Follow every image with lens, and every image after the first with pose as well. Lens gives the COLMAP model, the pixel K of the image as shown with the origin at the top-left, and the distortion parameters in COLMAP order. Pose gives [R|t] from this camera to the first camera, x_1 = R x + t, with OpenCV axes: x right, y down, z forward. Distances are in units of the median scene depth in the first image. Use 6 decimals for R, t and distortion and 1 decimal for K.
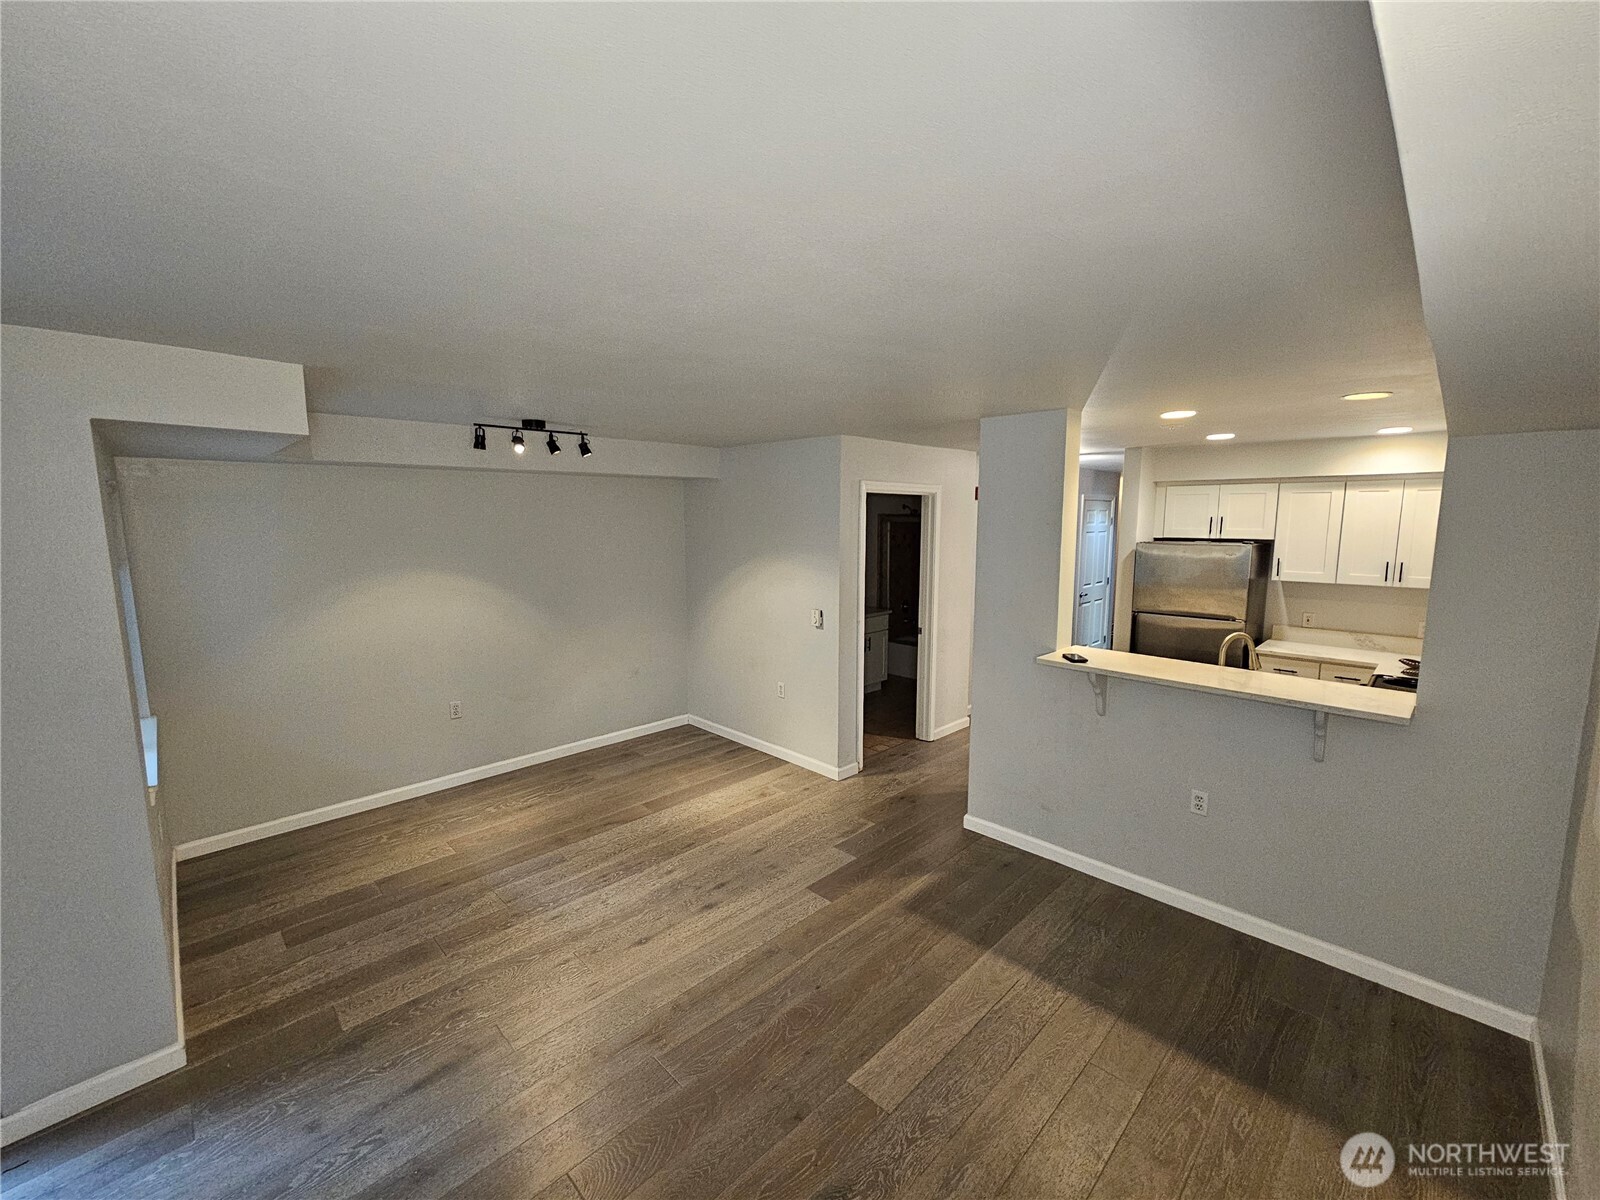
lens RADIAL K [[666.4, 0, 793.6], [0, 666.4, 599.4], [0, 0, 1]] dist [0.001717, 0.000121]
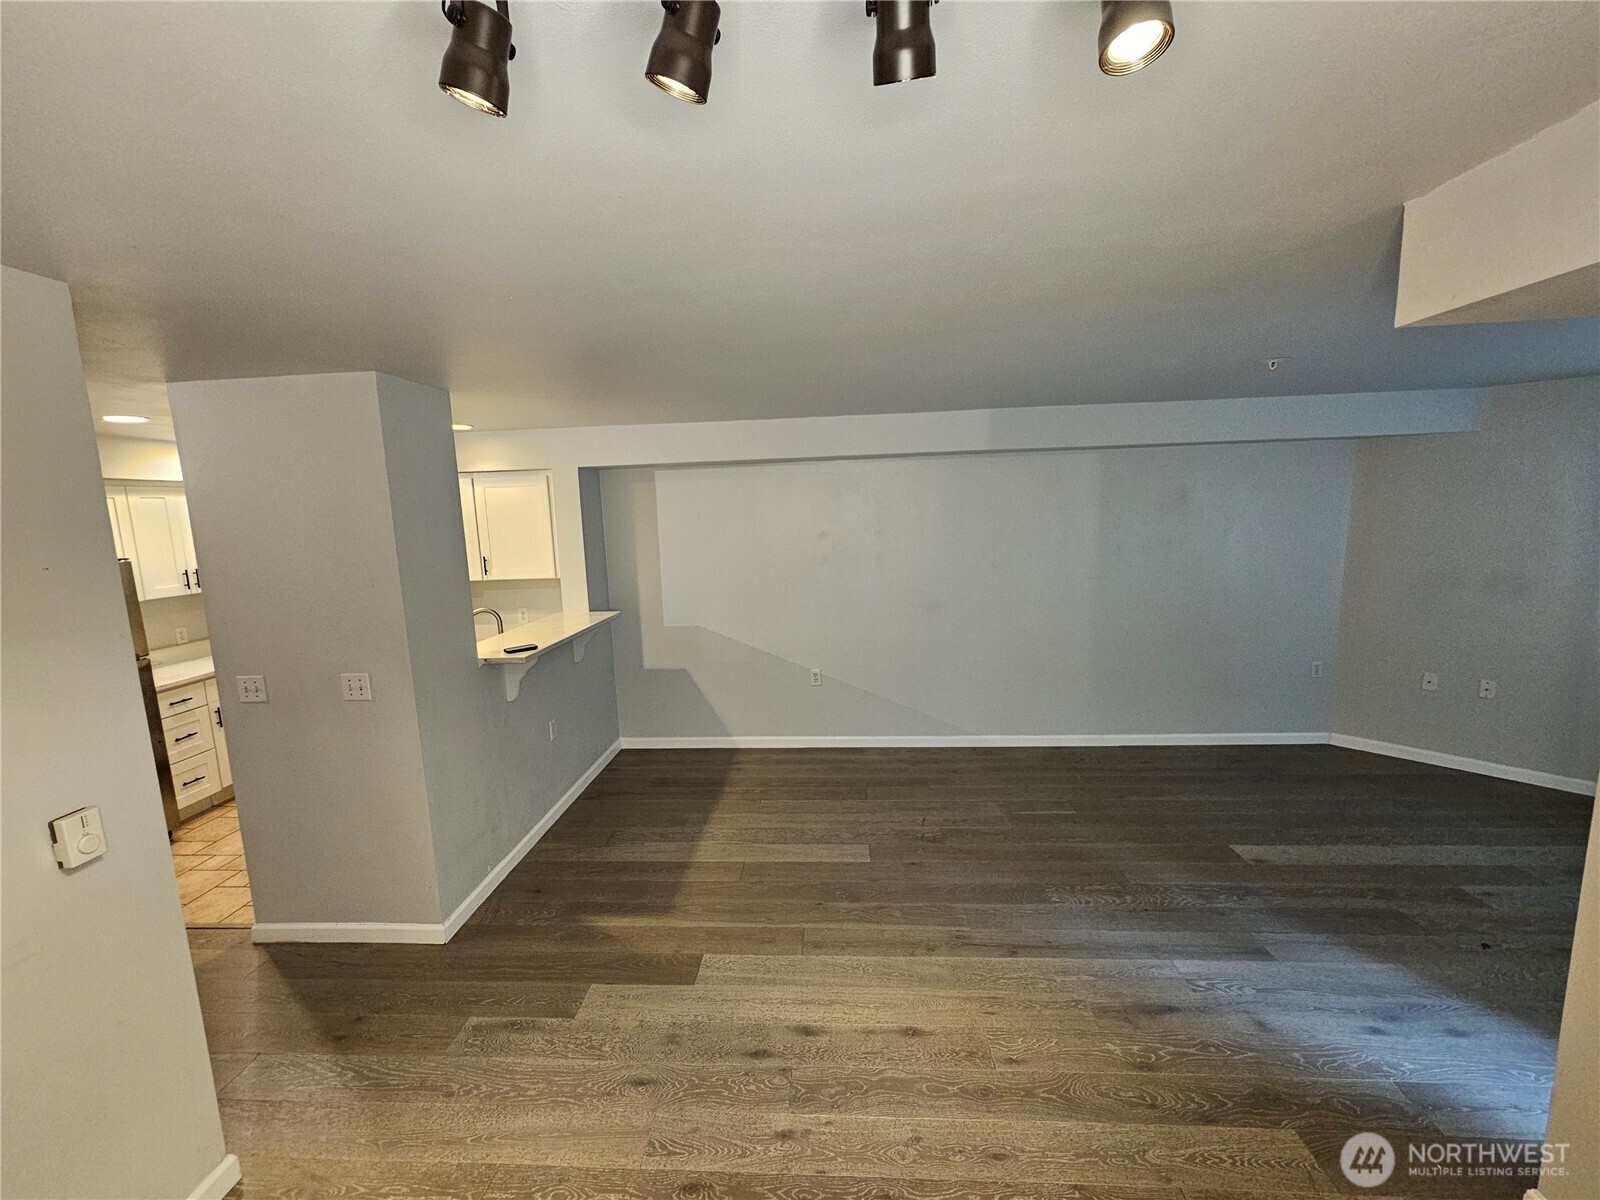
lens RADIAL K [[650.8, 0, 800.0], [0, 650.8, 600.0], [0, 0, 1]] dist [0.000611, 0.000078]
pose [[-0.665040, -0.084528, 0.742009, -0.515446], [0.129189, 0.965573, 0.225784, -0.134119], [-0.735549, 0.246015, -0.631225, 1.125691]]
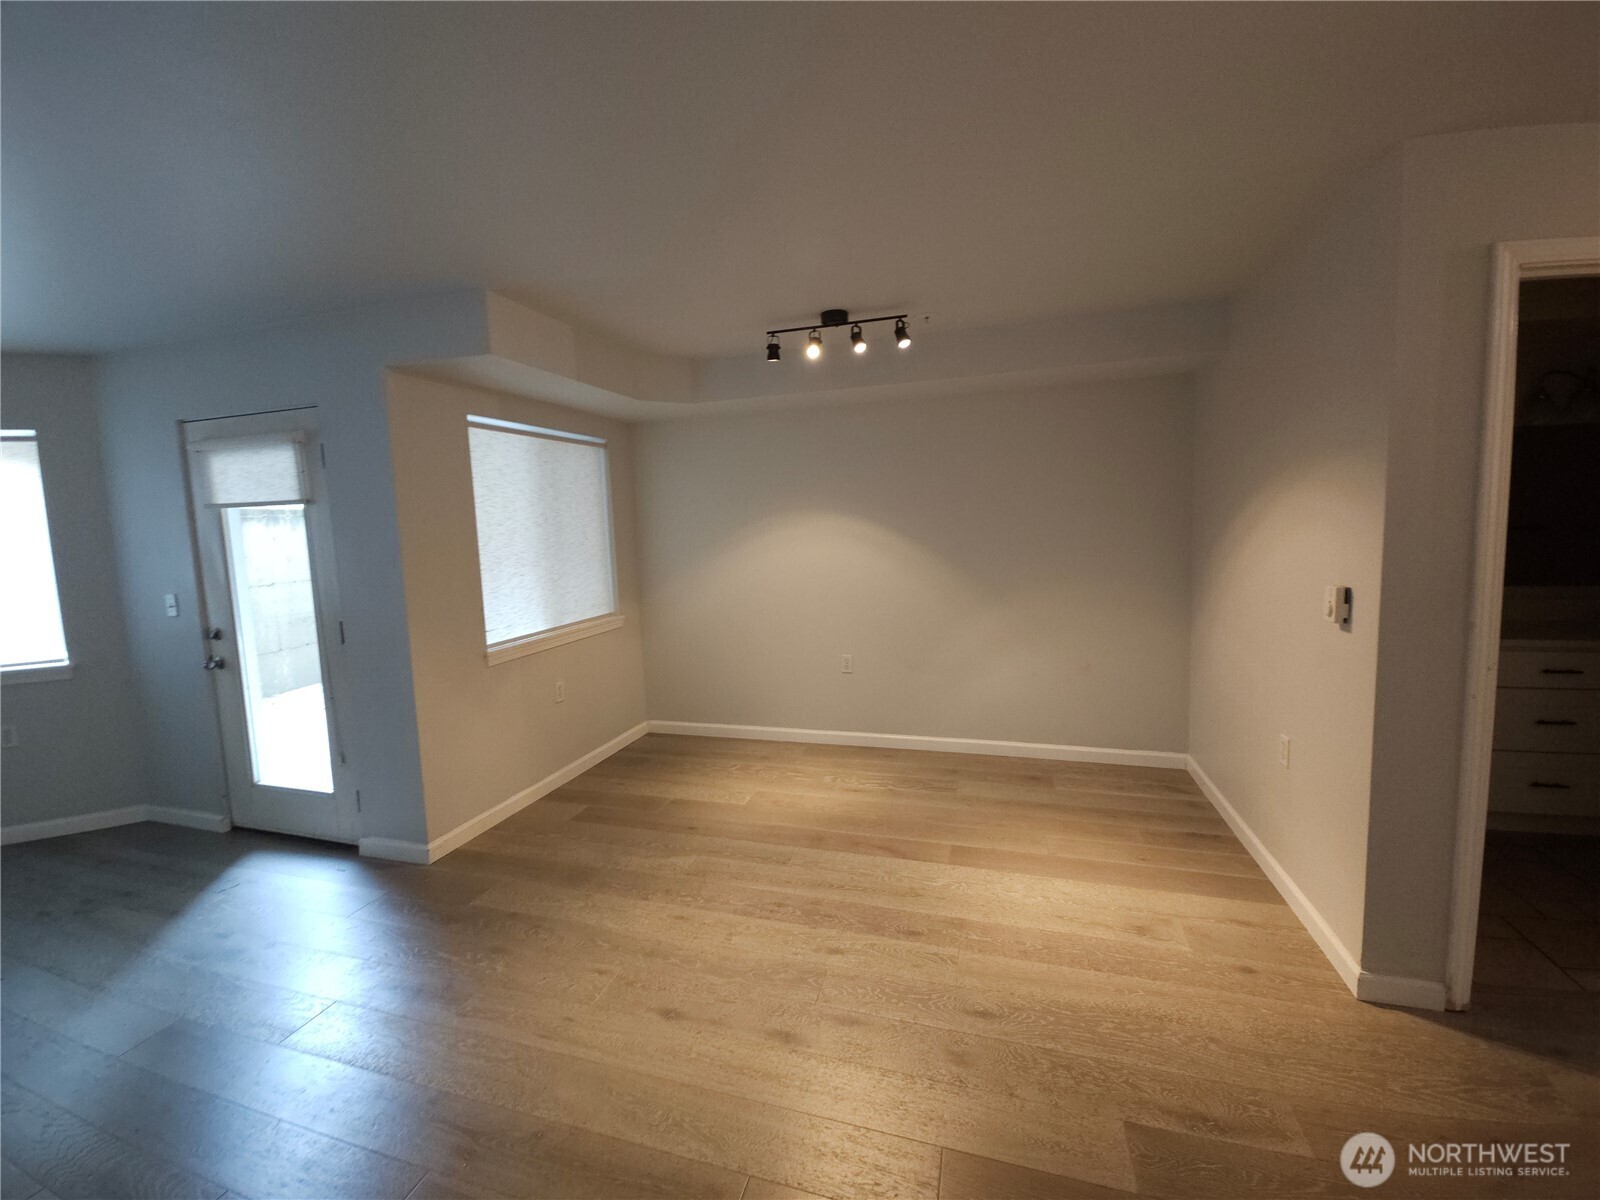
lens RADIAL K [[651.2, 0, 800.1], [0, 651.2, 582.3], [0, 0, 1]] dist [0.007473, -0.000171]
pose [[0.472117, 0.064952, -0.879140, 0.301976], [-0.078582, 0.996413, 0.031417, 0.034138], [0.878027, 0.054252, 0.475527, 0.598537]]
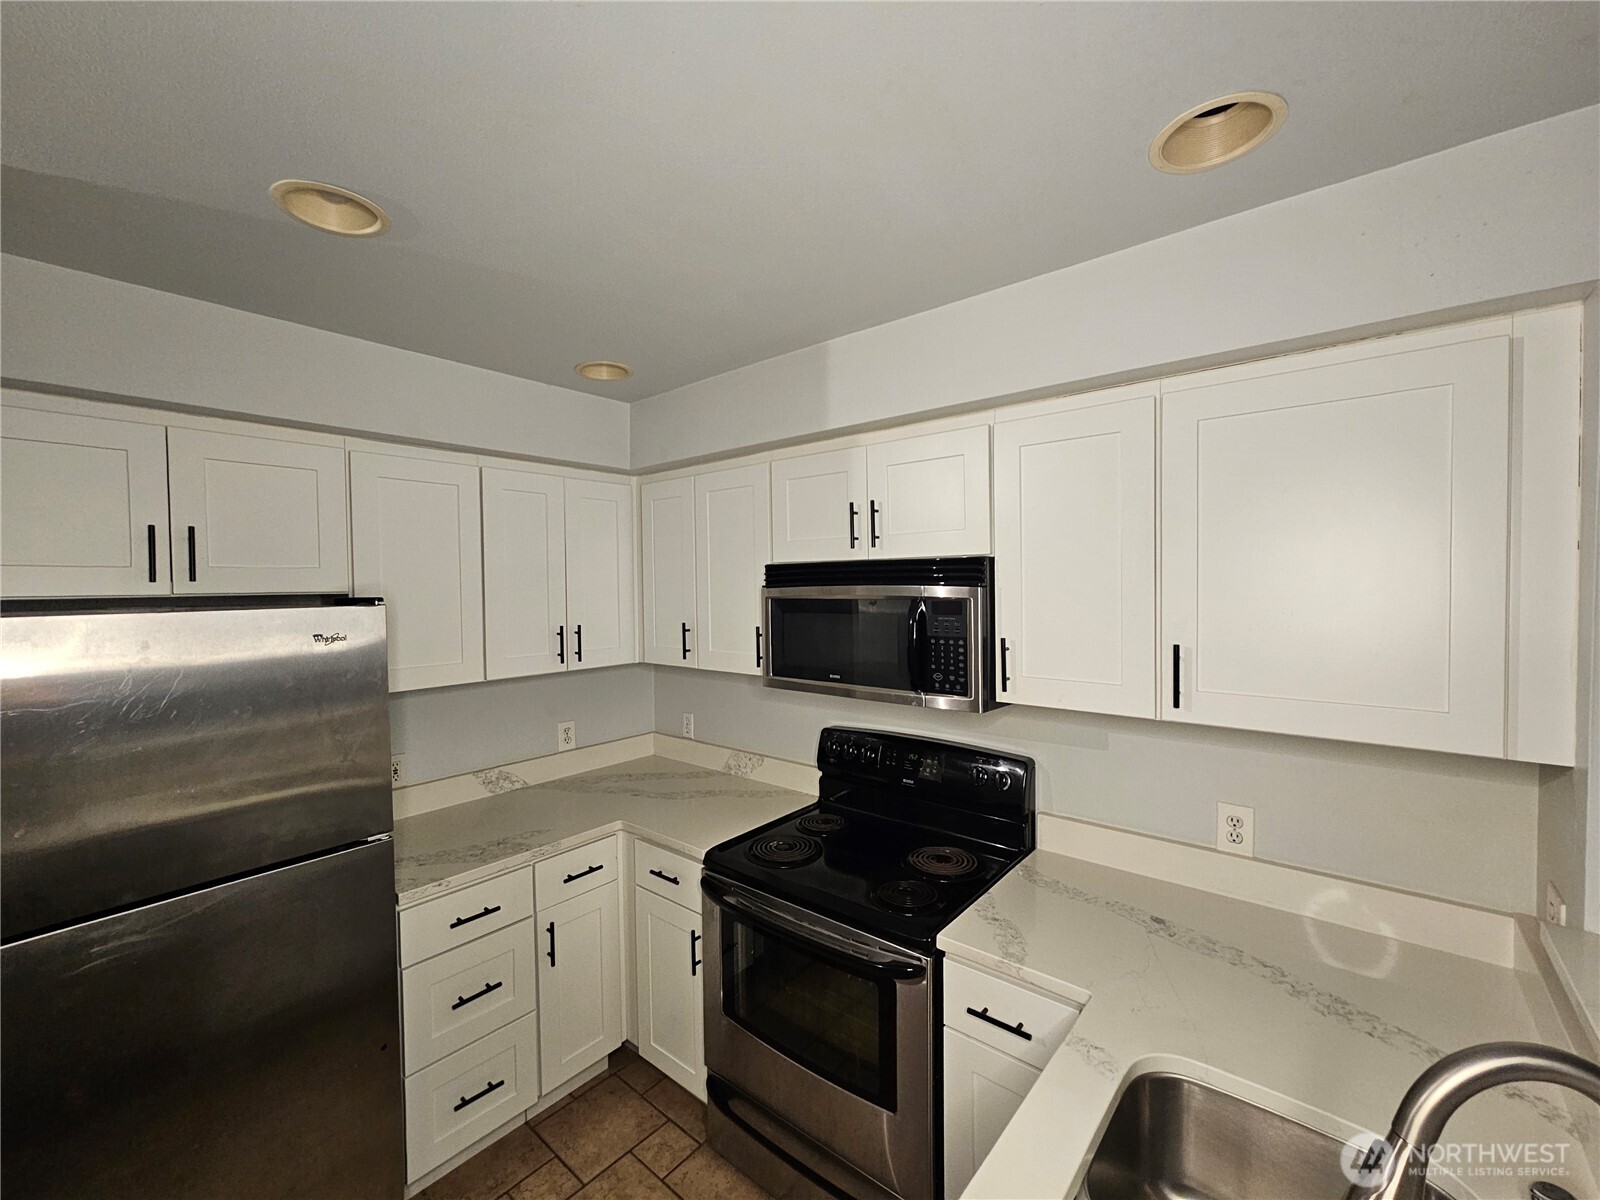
lens RADIAL K [[650.8, 0, 800.0], [0, 650.8, 600.0], [0, 0, 1]] dist [0.000611, 0.000078]
pose [[-0.089034, -0.021205, 0.995803, 0.416522], [0.138228, 0.989836, 0.033437, -0.081121], [-0.986390, 0.140625, -0.085198, 1.010539]]
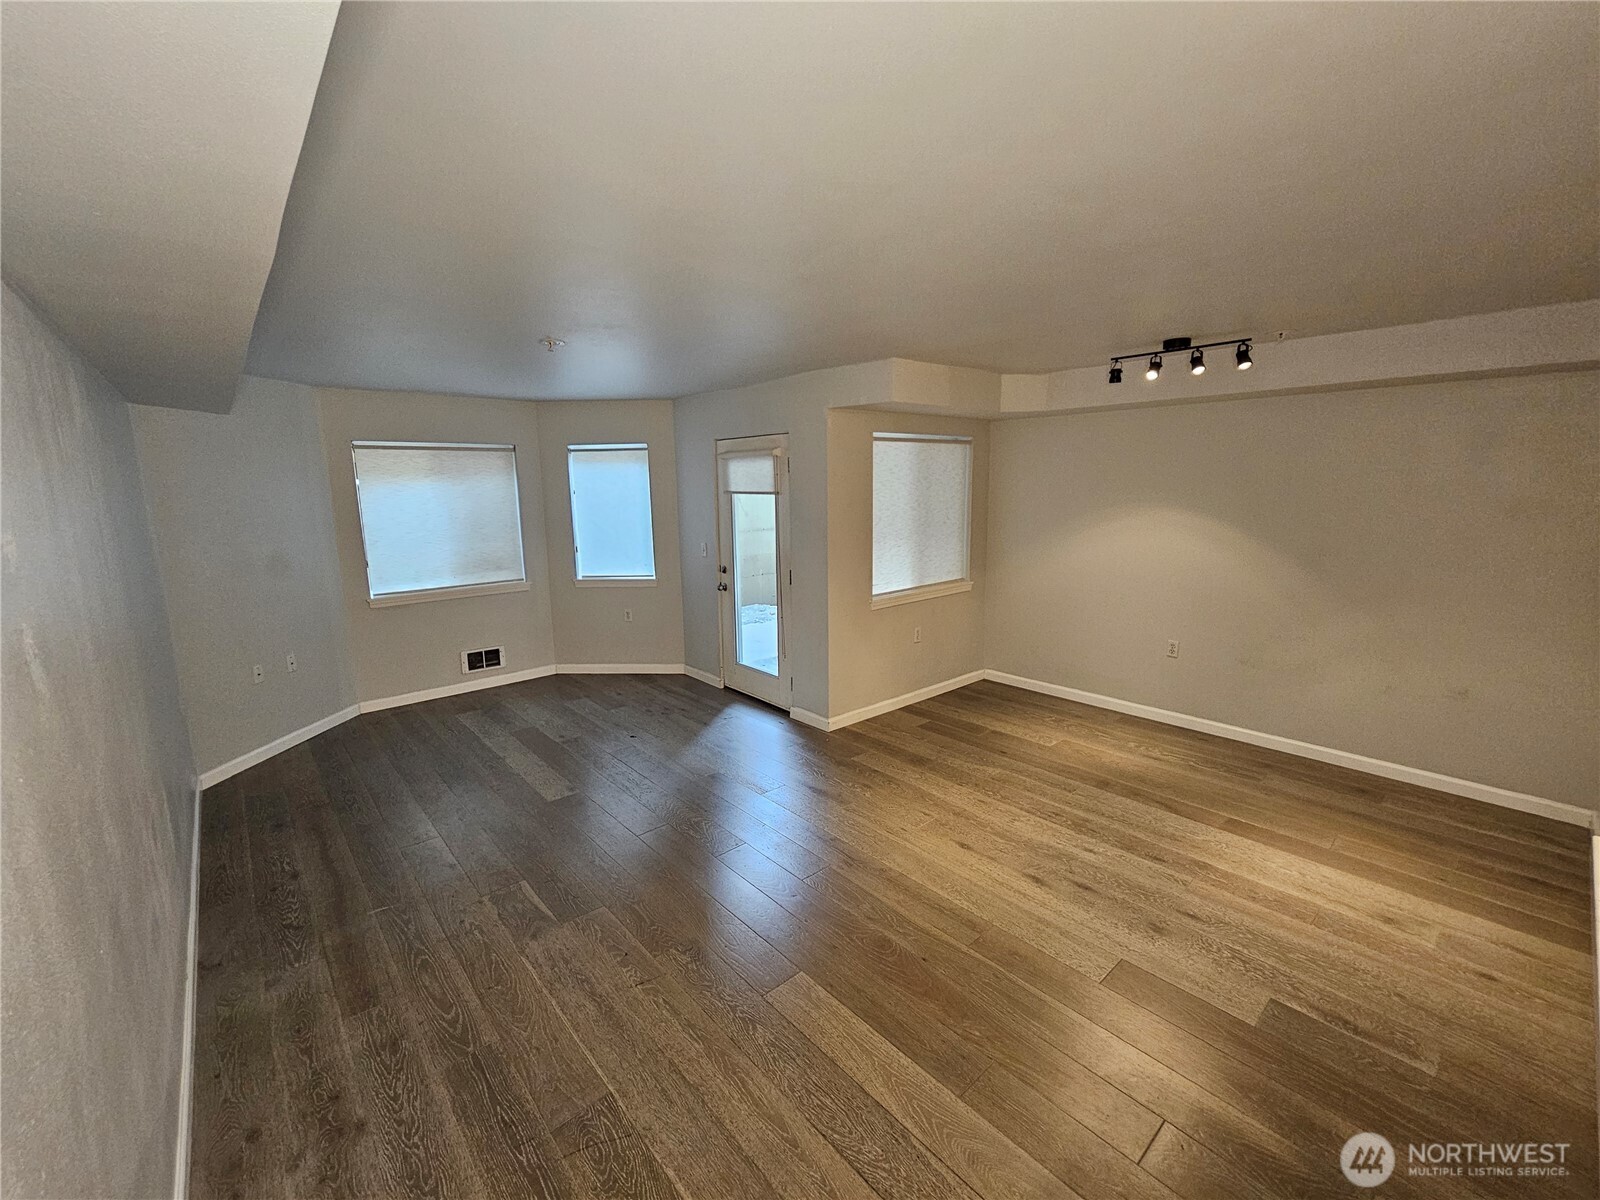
lens RADIAL K [[666.4, 0, 793.6], [0, 666.4, 599.4], [0, 0, 1]] dist [0.001717, 0.000121]
pose [[-0.067043, 0.177101, -0.981906, 0.593682], [-0.117137, 0.975918, 0.184019, -0.028431], [0.990850, 0.127354, -0.044684, 0.560495]]
